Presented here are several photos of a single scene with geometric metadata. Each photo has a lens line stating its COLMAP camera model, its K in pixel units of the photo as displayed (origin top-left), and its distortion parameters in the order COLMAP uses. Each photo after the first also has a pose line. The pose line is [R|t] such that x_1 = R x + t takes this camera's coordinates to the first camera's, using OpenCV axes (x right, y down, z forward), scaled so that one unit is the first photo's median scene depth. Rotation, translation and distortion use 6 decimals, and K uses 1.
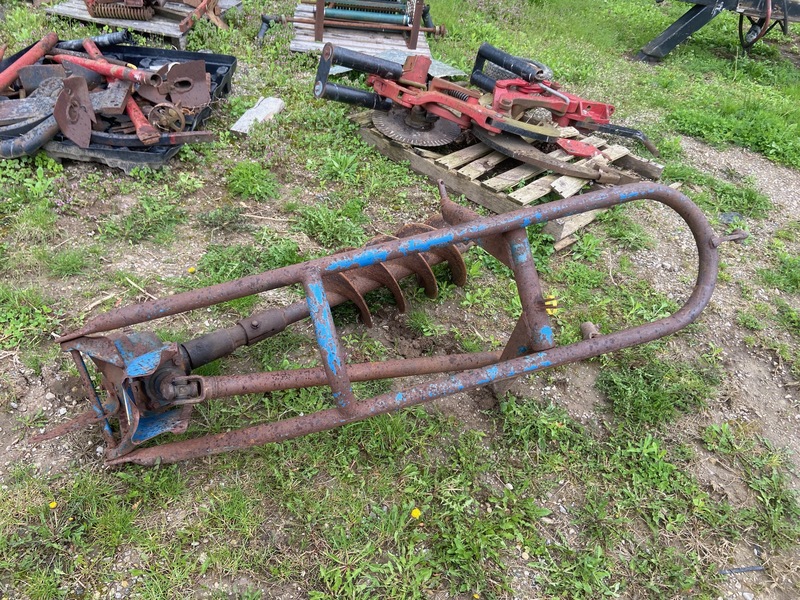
lens RADIAL K [[601.4, 0, 403.6], [0, 601.4, 300.7], [0, 0, 1]] dist [0.127540, -0.171795]
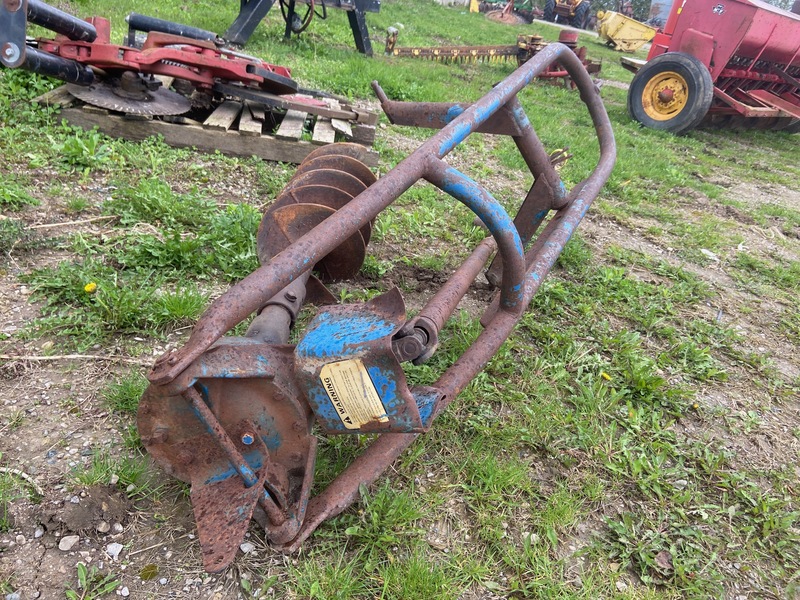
lens RADIAL K [[598.4, 0, 402.8], [0, 598.4, 297.7], [0, 0, 1]] dist [0.112287, -0.135080]
pose [[0.664139, -0.337179, 0.667255, -0.415034], [0.380424, 0.920746, 0.086626, 0.019642], [-0.643581, 0.196309, 0.739774, 0.262066]]
